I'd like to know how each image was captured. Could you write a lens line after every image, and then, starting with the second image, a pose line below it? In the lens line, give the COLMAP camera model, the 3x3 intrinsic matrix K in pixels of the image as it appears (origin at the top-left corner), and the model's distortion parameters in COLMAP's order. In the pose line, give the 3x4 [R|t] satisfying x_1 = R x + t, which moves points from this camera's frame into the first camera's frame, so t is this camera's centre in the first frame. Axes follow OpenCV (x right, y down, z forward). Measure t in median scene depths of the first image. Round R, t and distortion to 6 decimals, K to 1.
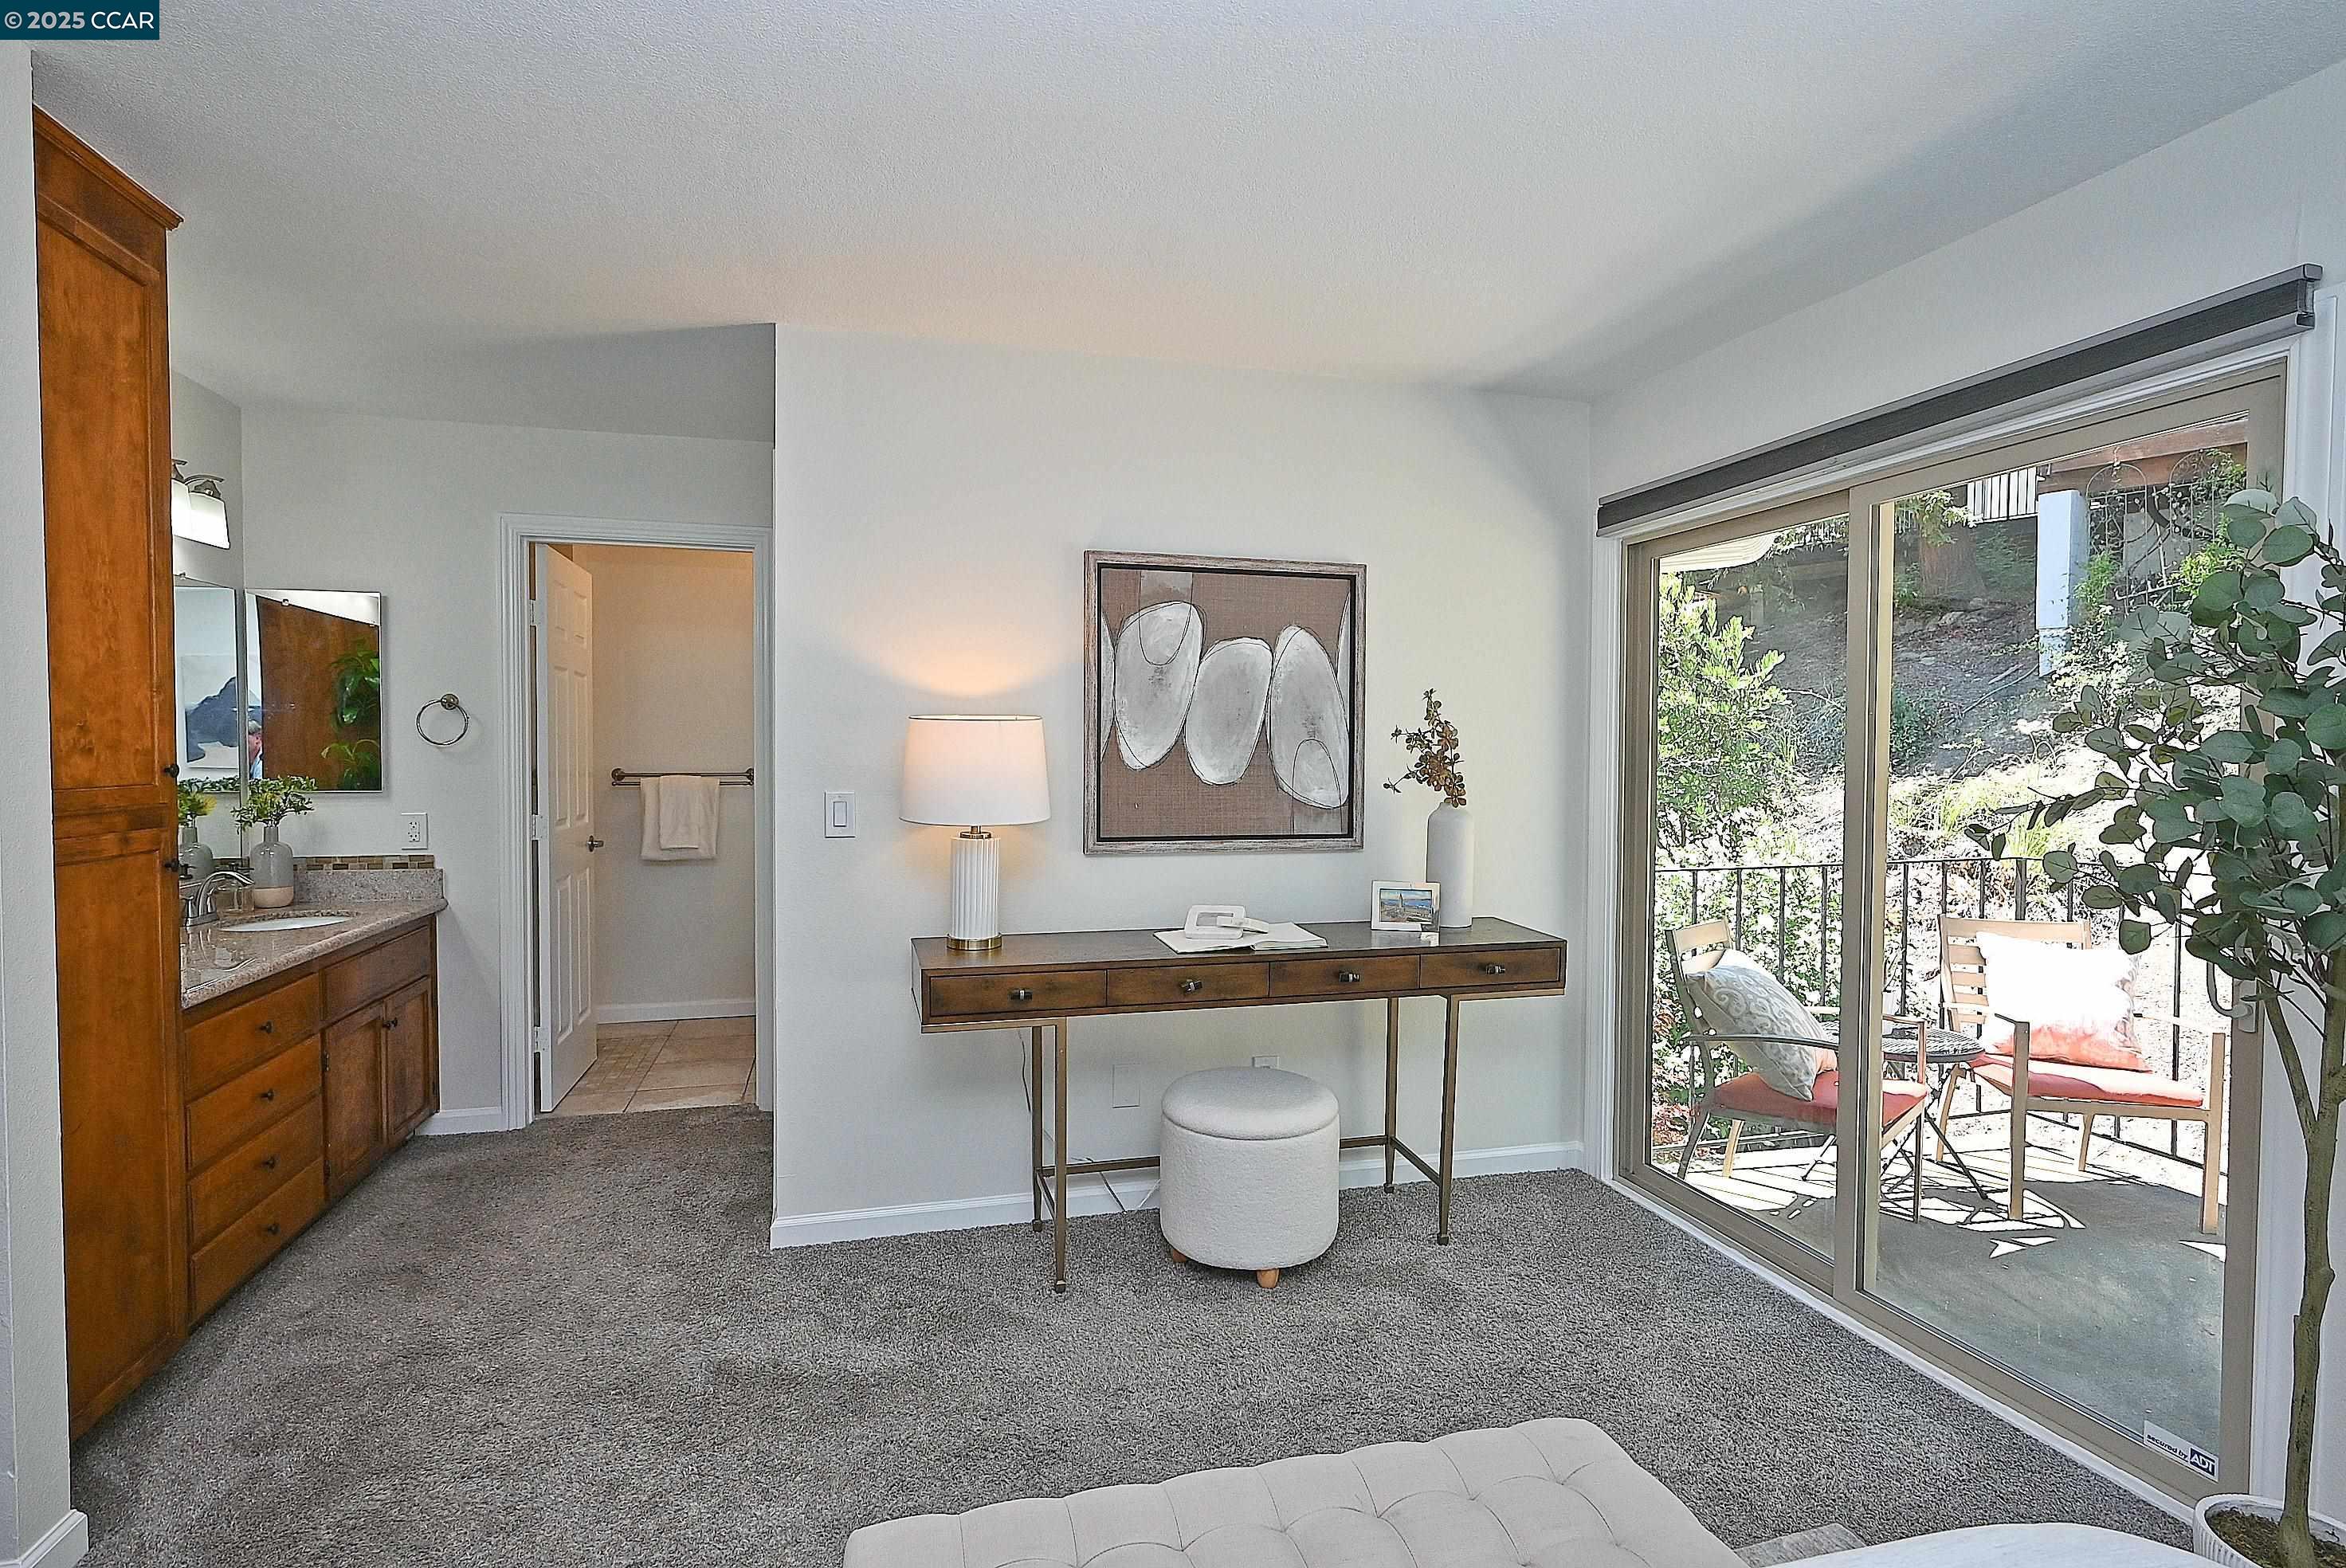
lens RADIAL K [[1166.8, 0, 1167.5], [0, 1166.8, 789.7], [0, 0, 1]] dist [-0.005175, -0.000733]
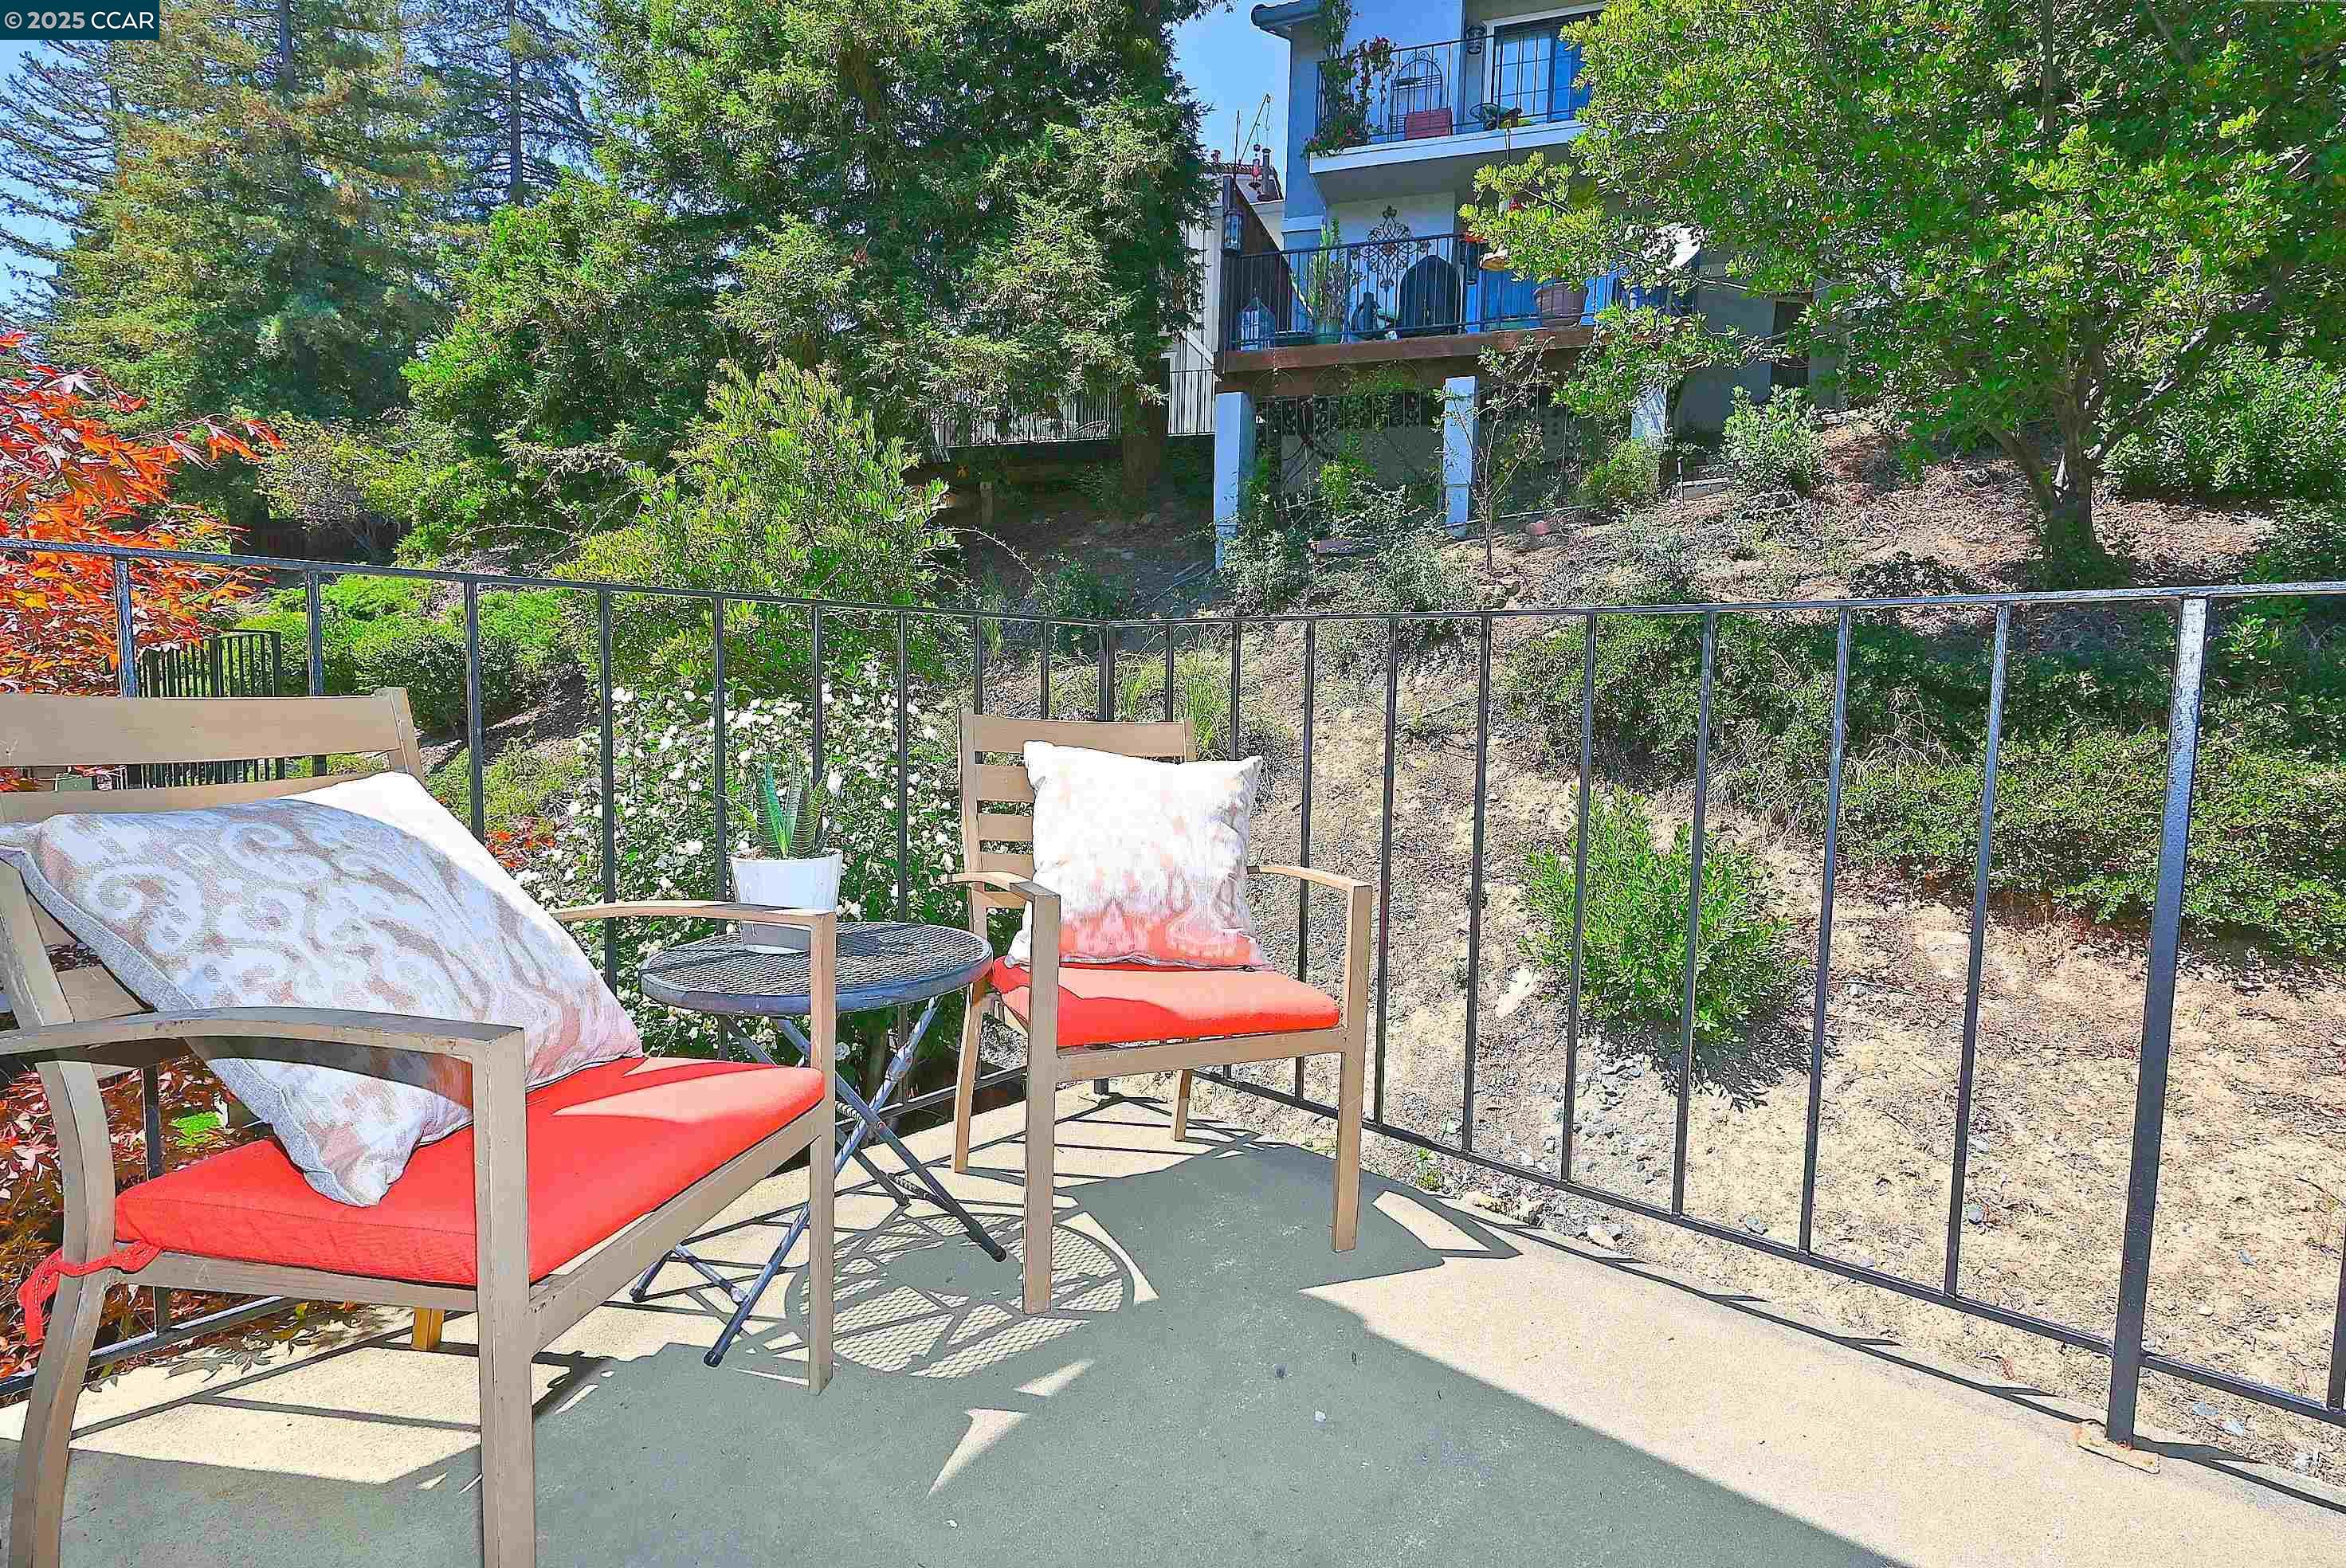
lens RADIAL K [[1166.8, 0, 1167.5], [0, 1166.8, 789.7], [0, 0, 1]] dist [-0.005175, -0.000733]
pose [[0.833006, -0.036161, 0.552081, 0.483719], [0.003279, 0.998167, 0.060432, 0.120892], [-0.553254, -0.048530, 0.831597, 0.547104]]
